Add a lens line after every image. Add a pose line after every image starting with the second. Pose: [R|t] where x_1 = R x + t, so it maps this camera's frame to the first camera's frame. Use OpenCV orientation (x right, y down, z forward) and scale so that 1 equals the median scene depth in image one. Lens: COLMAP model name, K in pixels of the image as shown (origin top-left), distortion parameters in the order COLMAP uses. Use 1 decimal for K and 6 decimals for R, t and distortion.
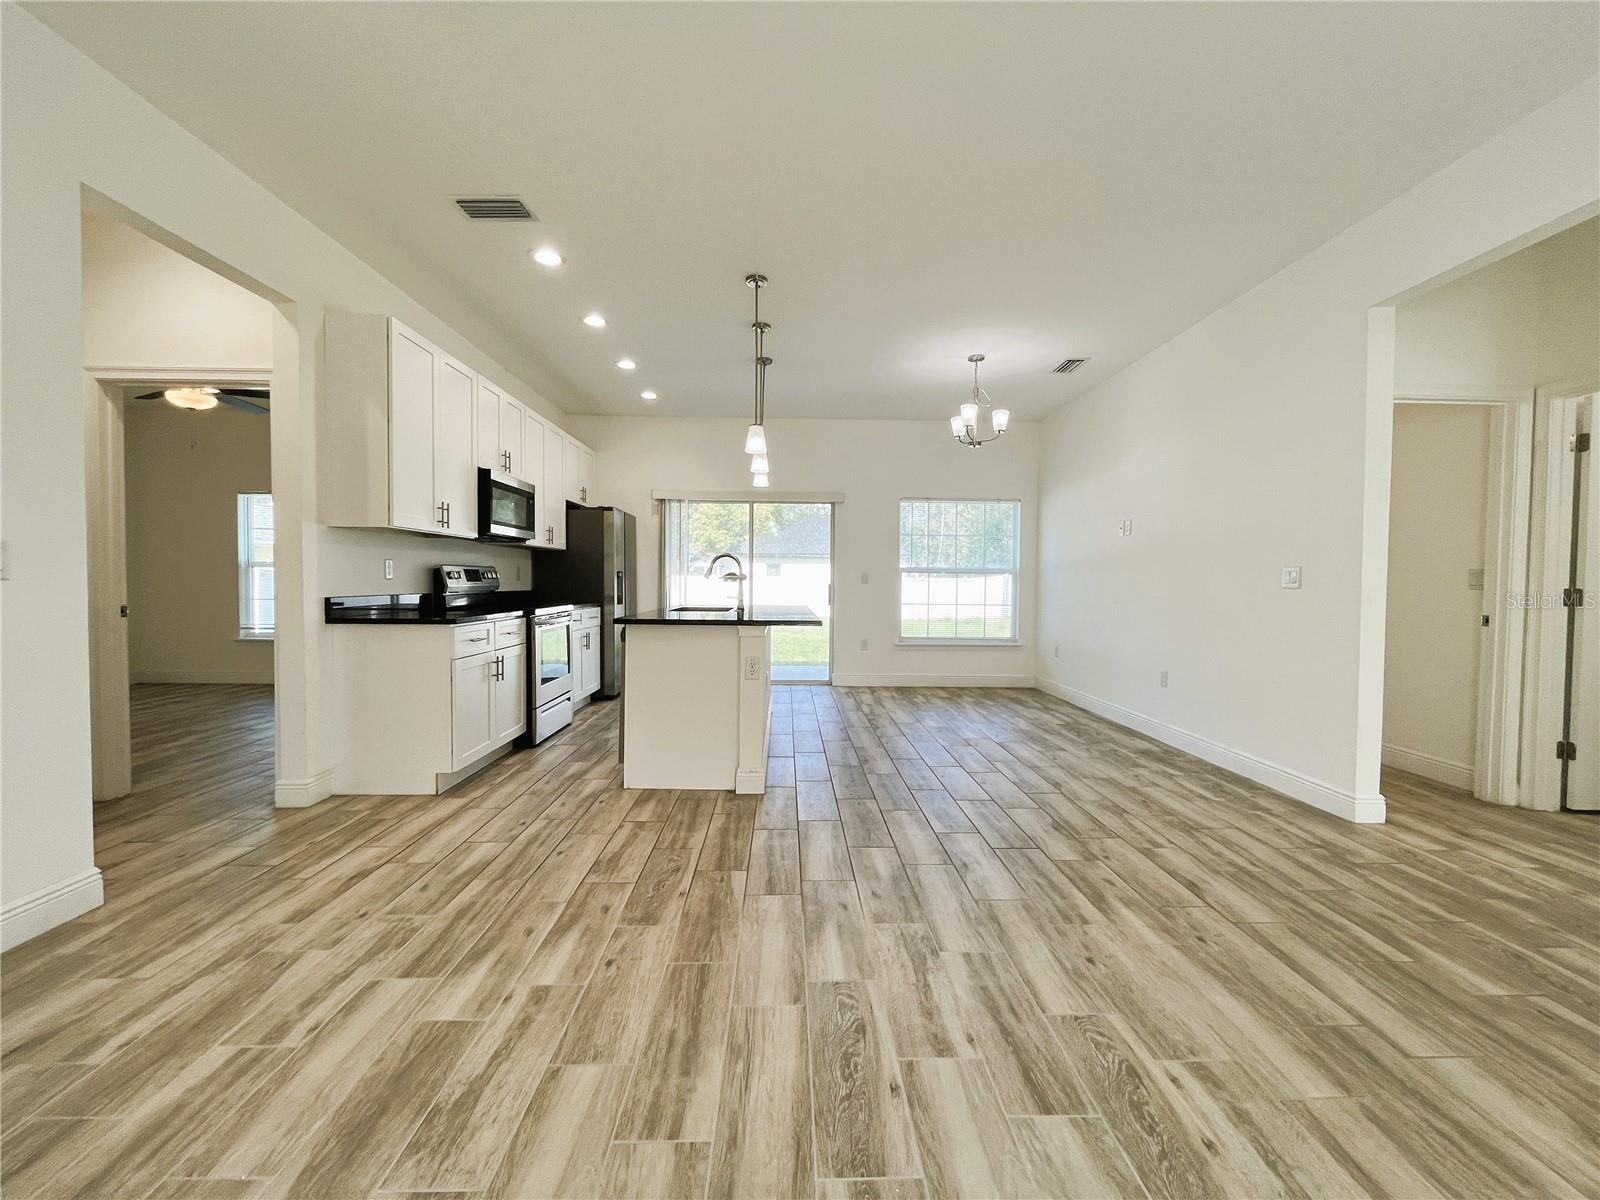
lens RADIAL K [[651.5, 0, 800.6], [0, 651.5, 597.9], [0, 0, 1]] dist [-0.003176, 0.000066]
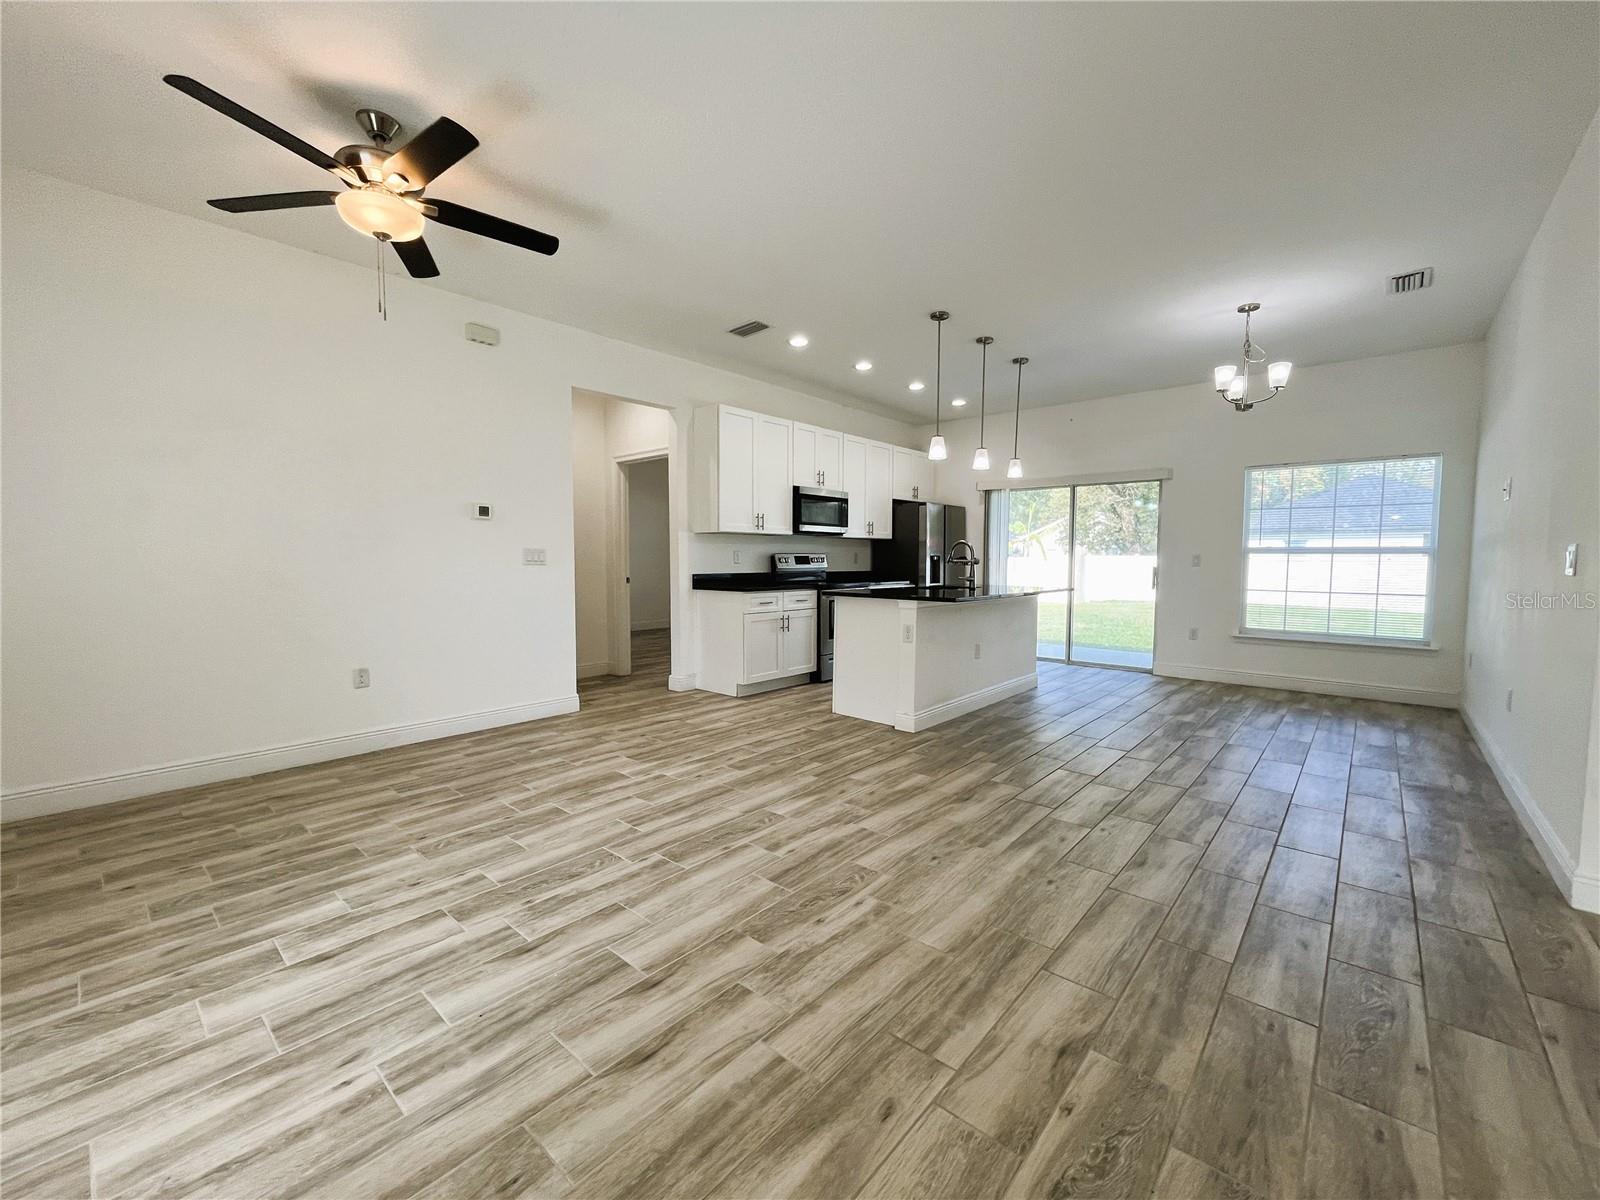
lens RADIAL K [[651.5, 0, 800.6], [0, 651.5, 597.9], [0, 0, 1]] dist [-0.003176, 0.000066]
pose [[0.734156, 0.034780, -0.678089, 0.649627], [-0.015010, 0.999274, 0.035003, -0.002928], [0.678815, -0.015519, 0.734146, -0.077474]]
